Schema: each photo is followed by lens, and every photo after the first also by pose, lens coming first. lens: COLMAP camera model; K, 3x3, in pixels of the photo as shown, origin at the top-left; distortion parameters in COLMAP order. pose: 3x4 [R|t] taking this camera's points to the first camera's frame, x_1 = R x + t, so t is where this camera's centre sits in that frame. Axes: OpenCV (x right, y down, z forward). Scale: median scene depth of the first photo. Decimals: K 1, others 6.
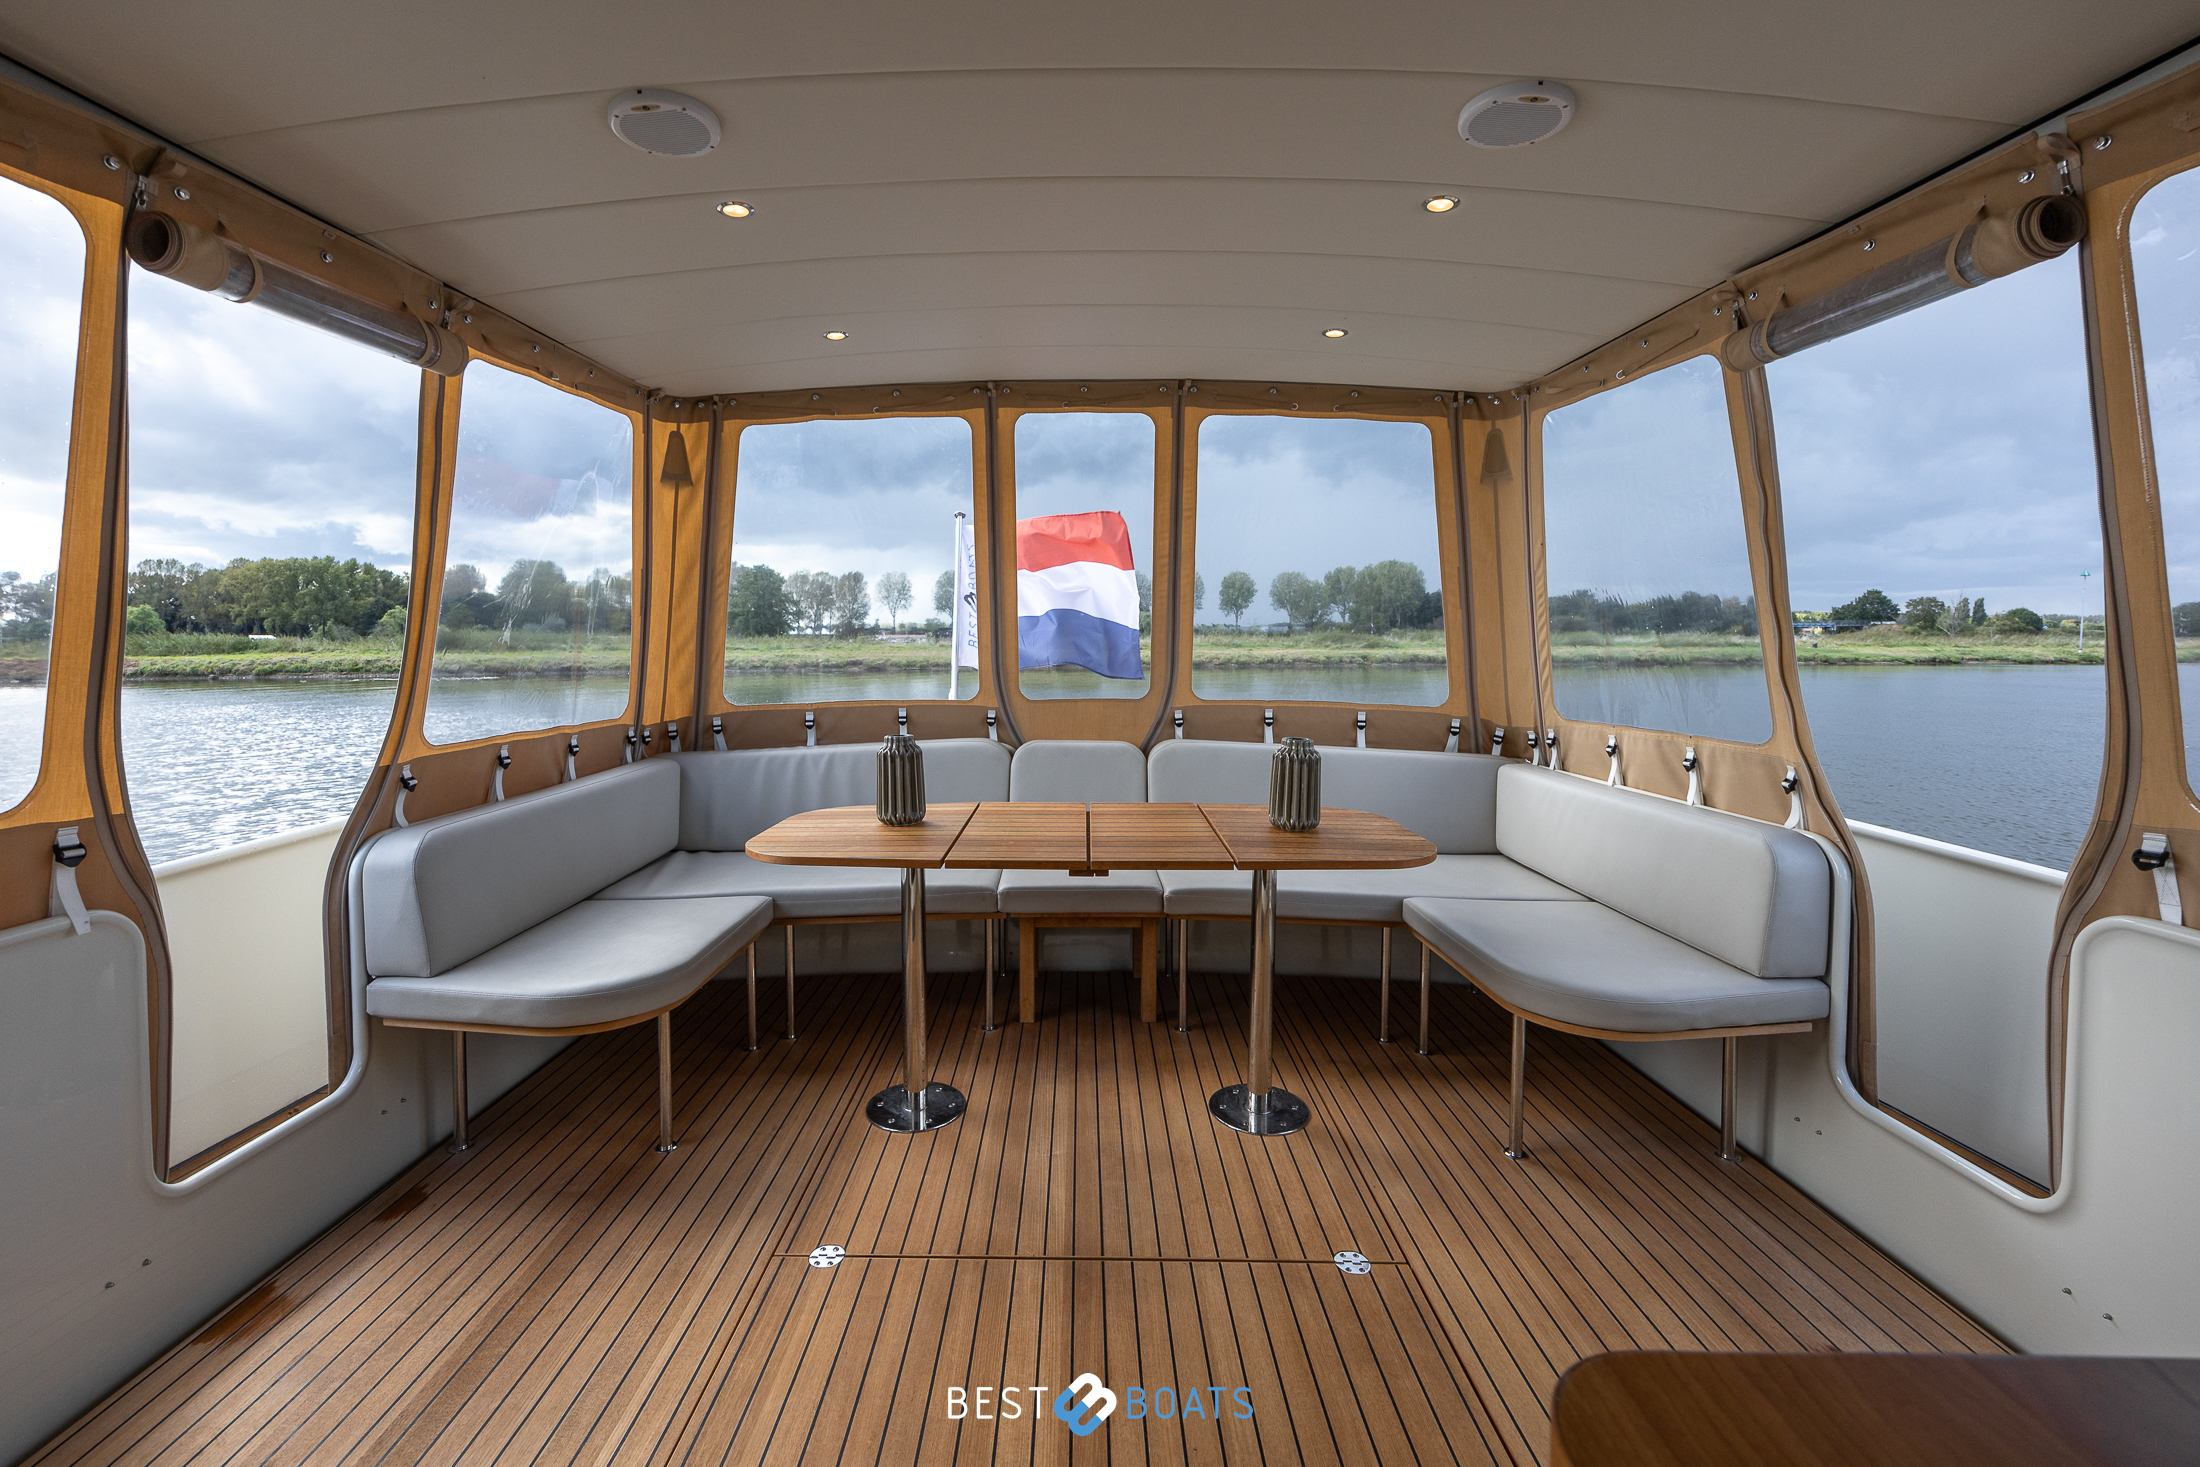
lens RADIAL K [[884.4, 0, 1096.4], [0, 884.4, 652.3], [0, 0, 1]] dist [-0.003185, 0.000742]
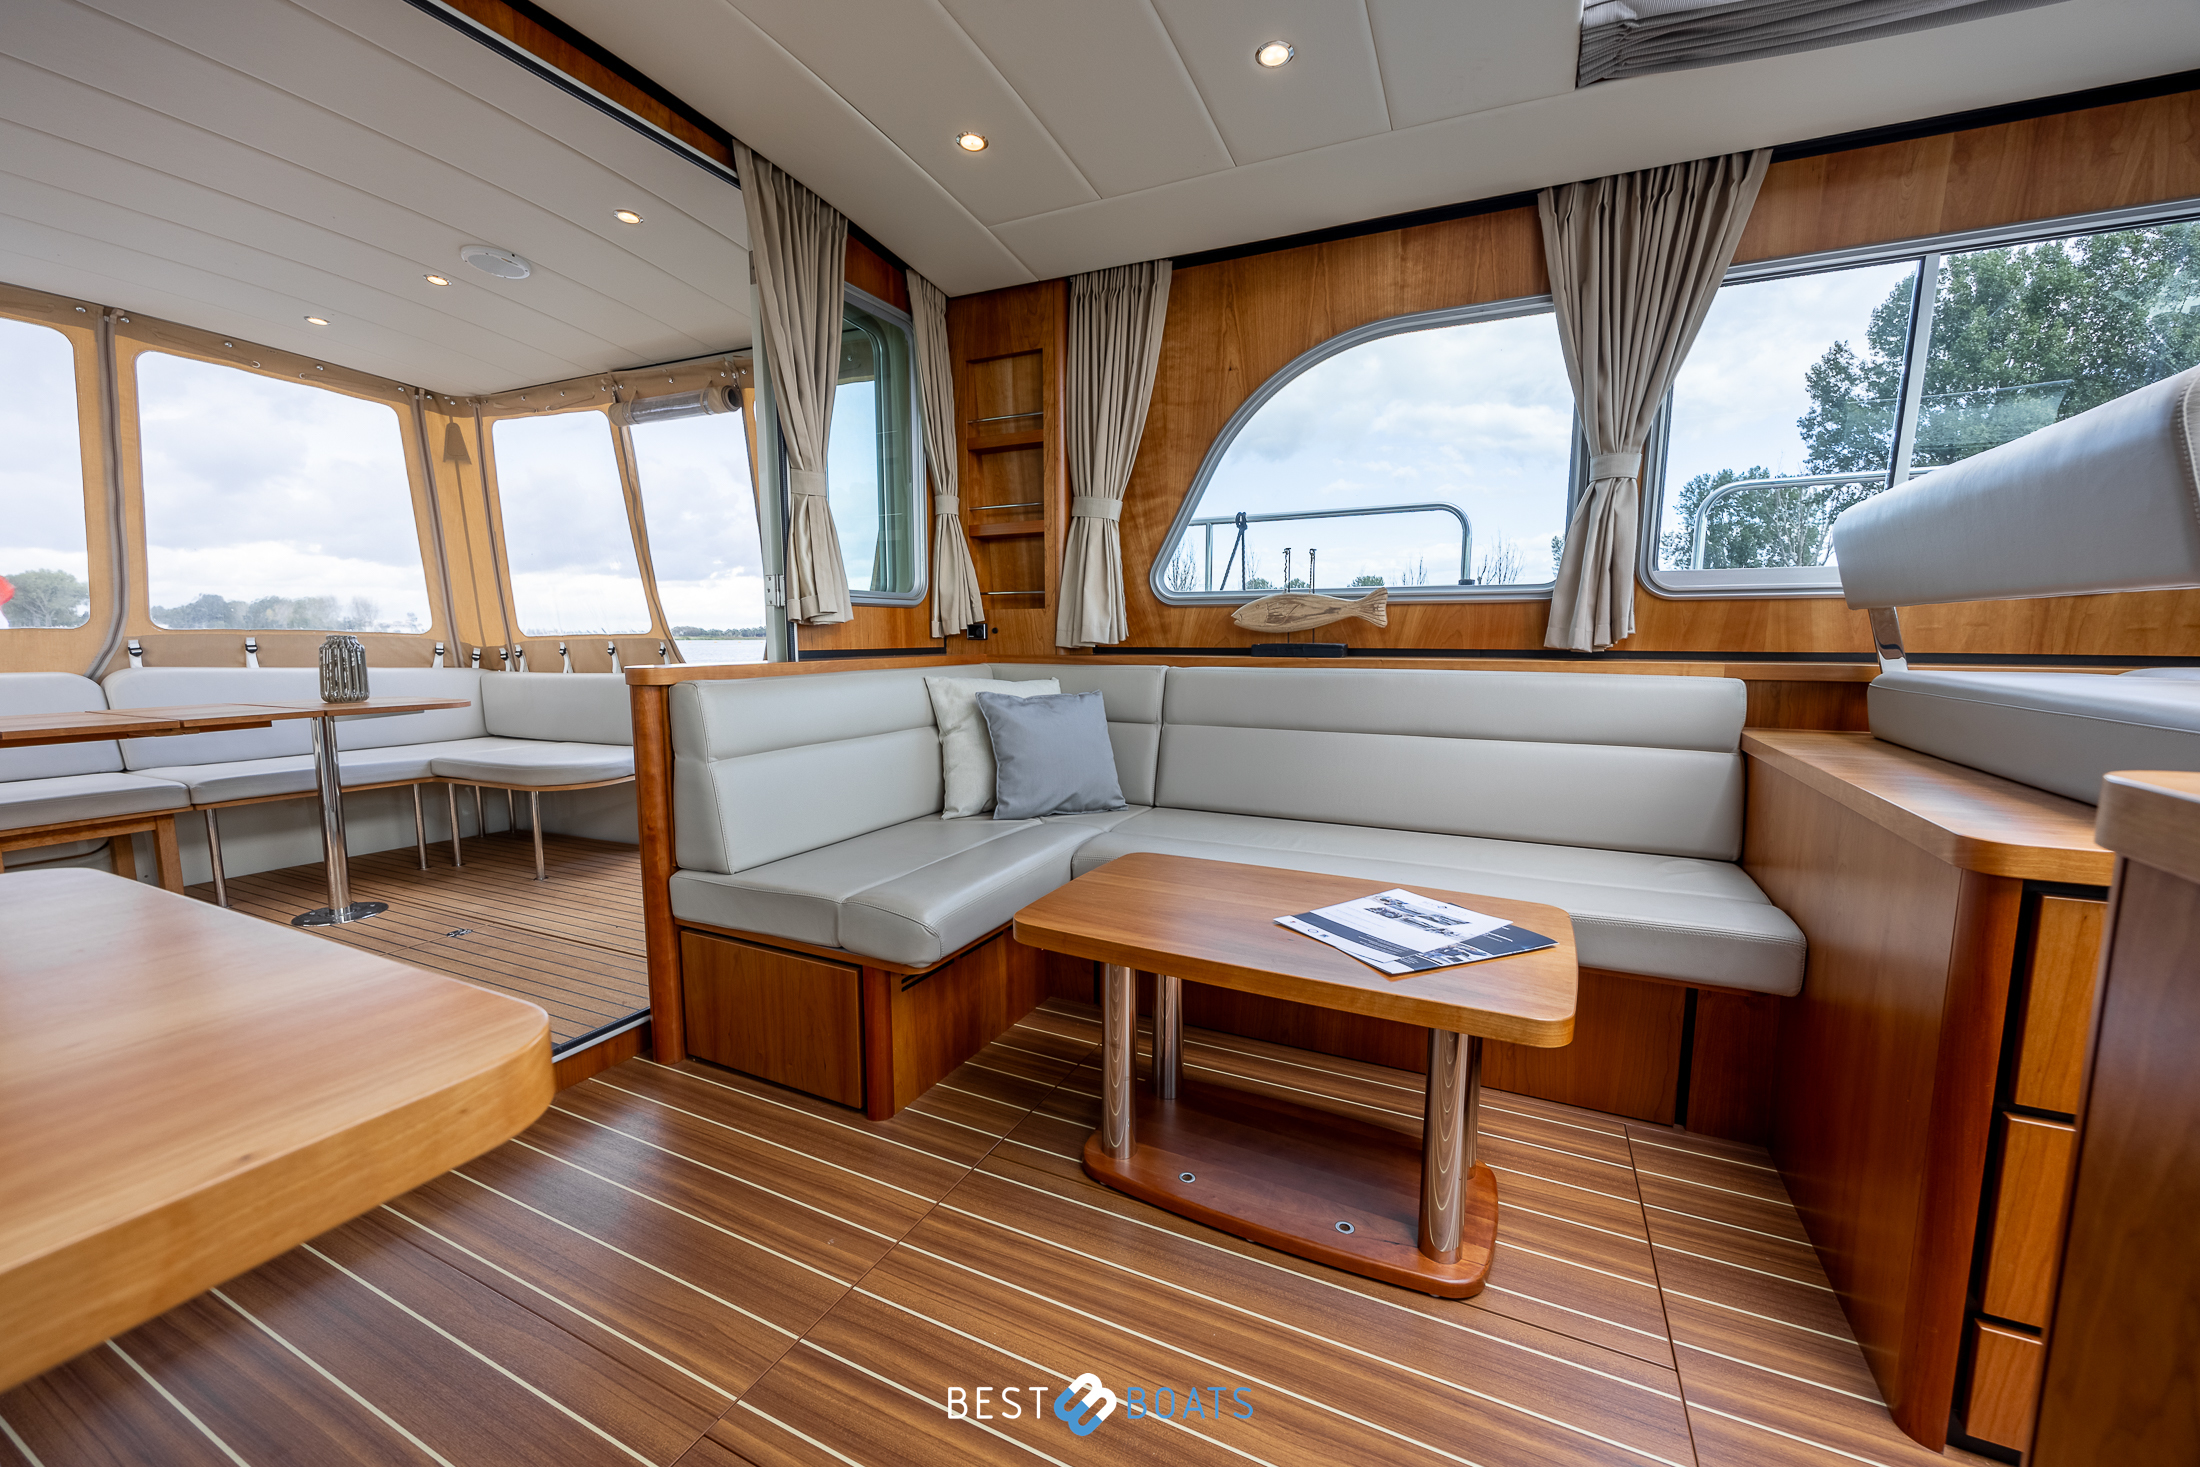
lens RADIAL K [[854.0, 0, 1093.5], [0, 854.0, 740.8], [0, 0, 1]] dist [-0.002075, -0.000022]
pose [[0.434415, -0.116794, 0.893109, -0.342333], [0.024238, 0.992714, 0.118030, 0.099651], [-0.900387, -0.029626, 0.434081, -0.461241]]
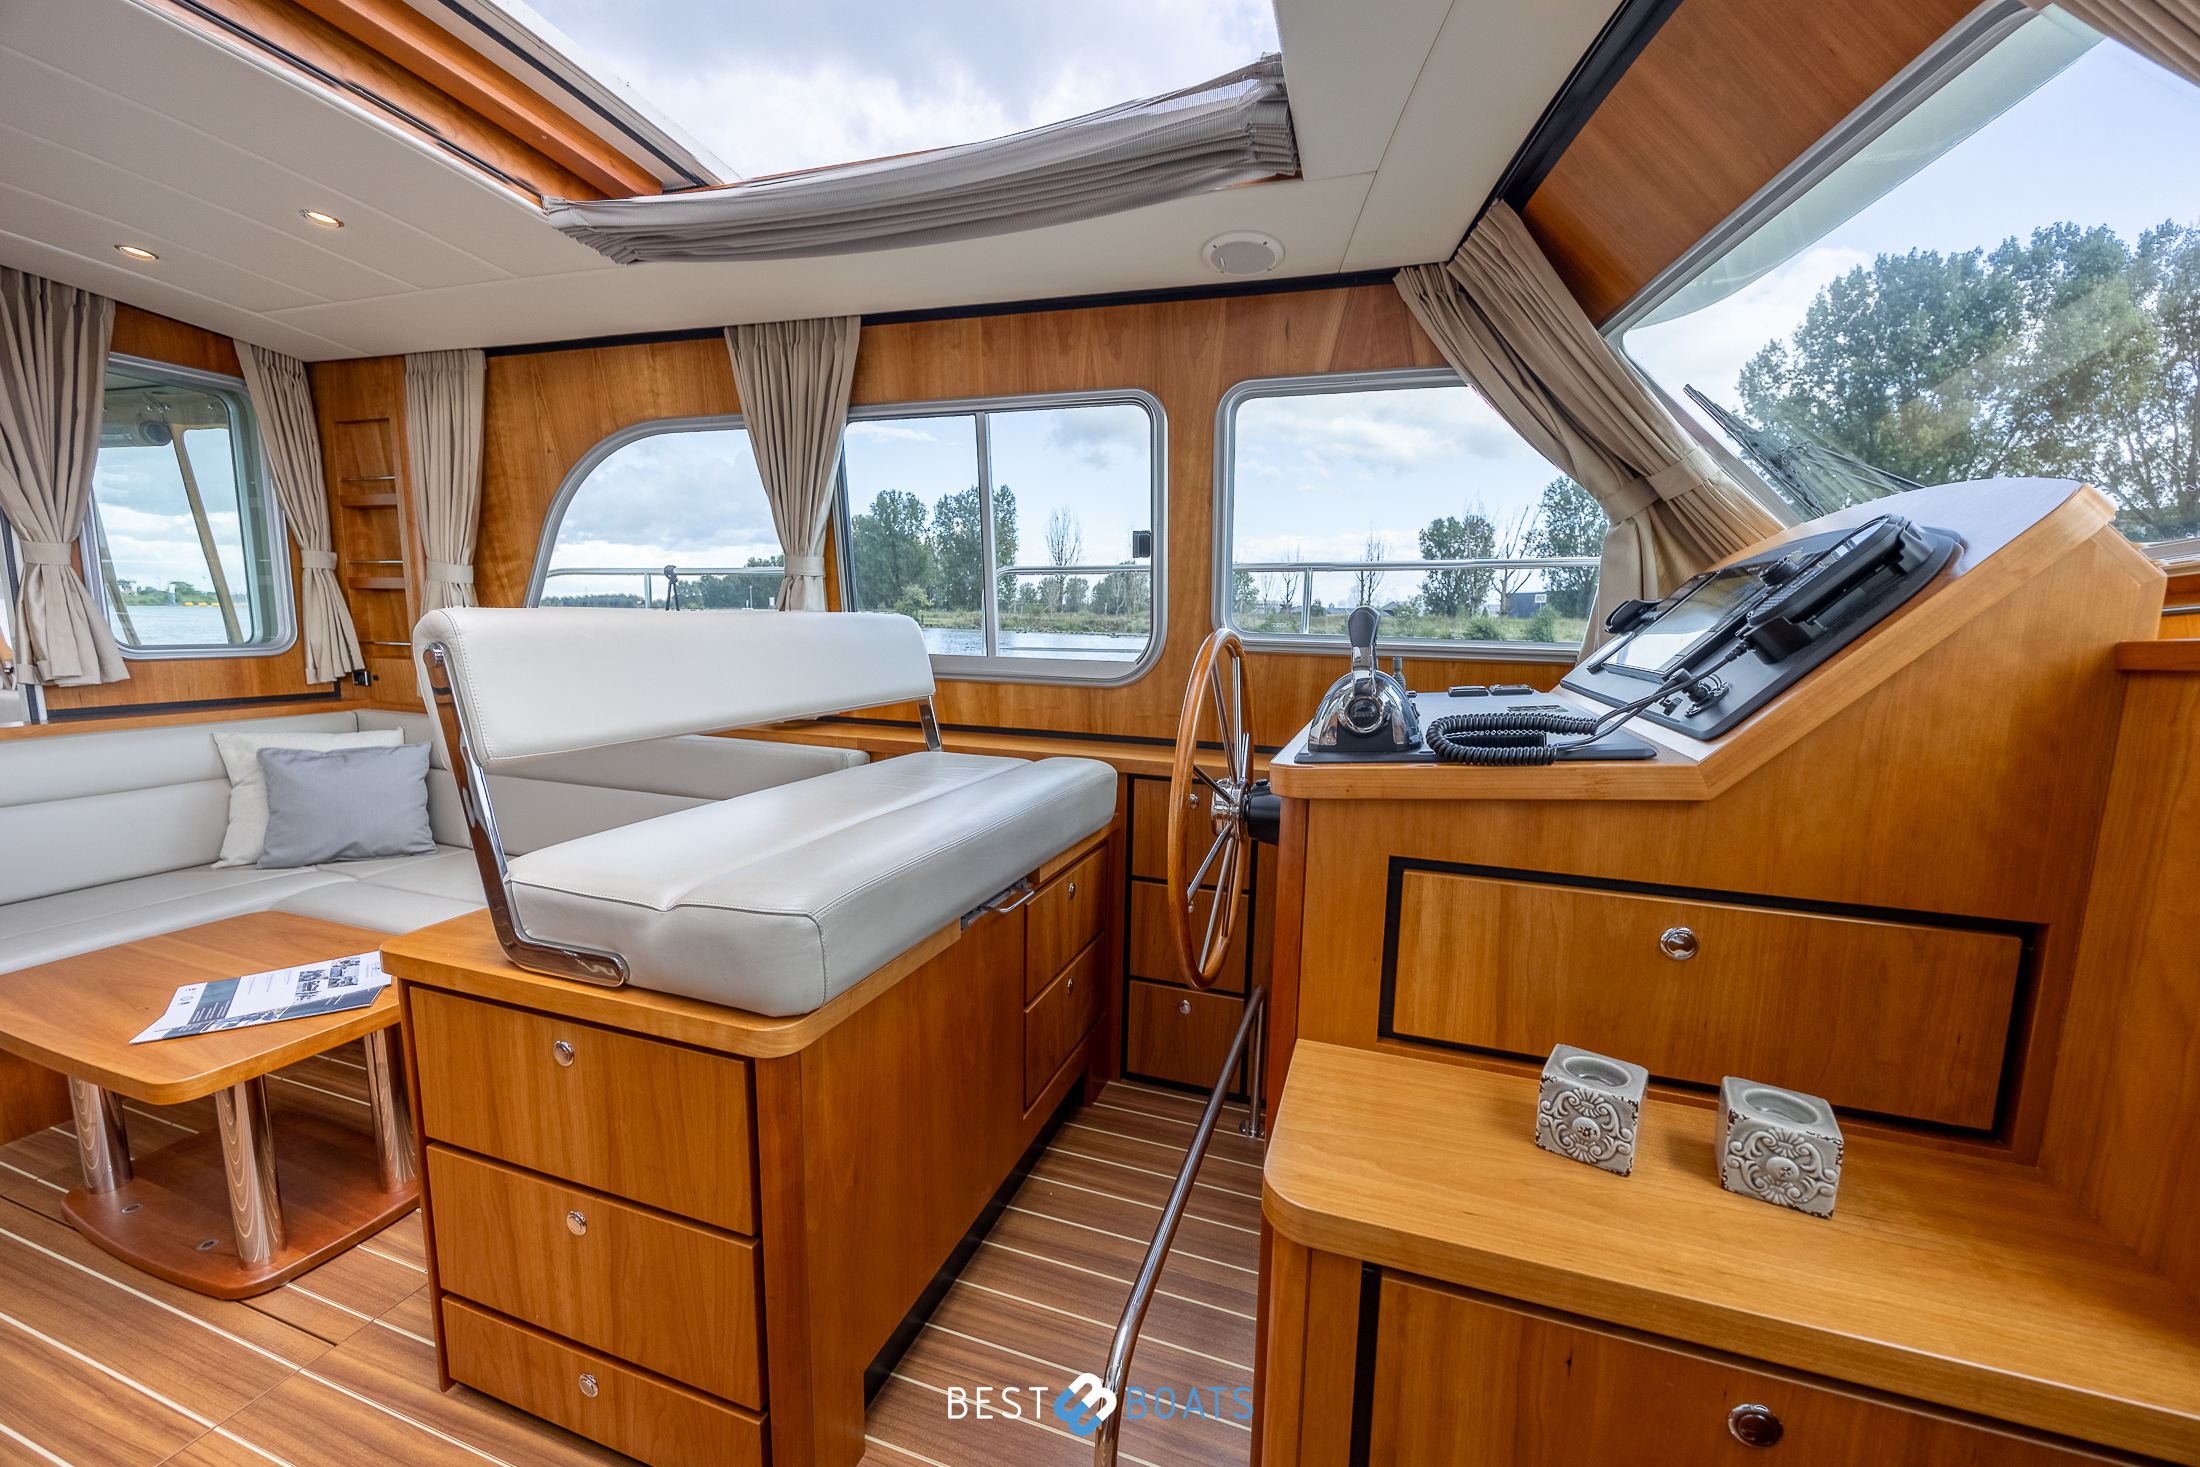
lens RADIAL K [[854.0, 0, 1106.7], [0, 854.0, 728.6], [0, 0, 1]] dist [-0.002075, -0.000022]
pose [[0.320152, -0.117805, 0.940013, -0.203234], [0.001449, 0.992298, 0.123864, 0.025972], [-0.947365, -0.038293, 0.317857, -1.058407]]
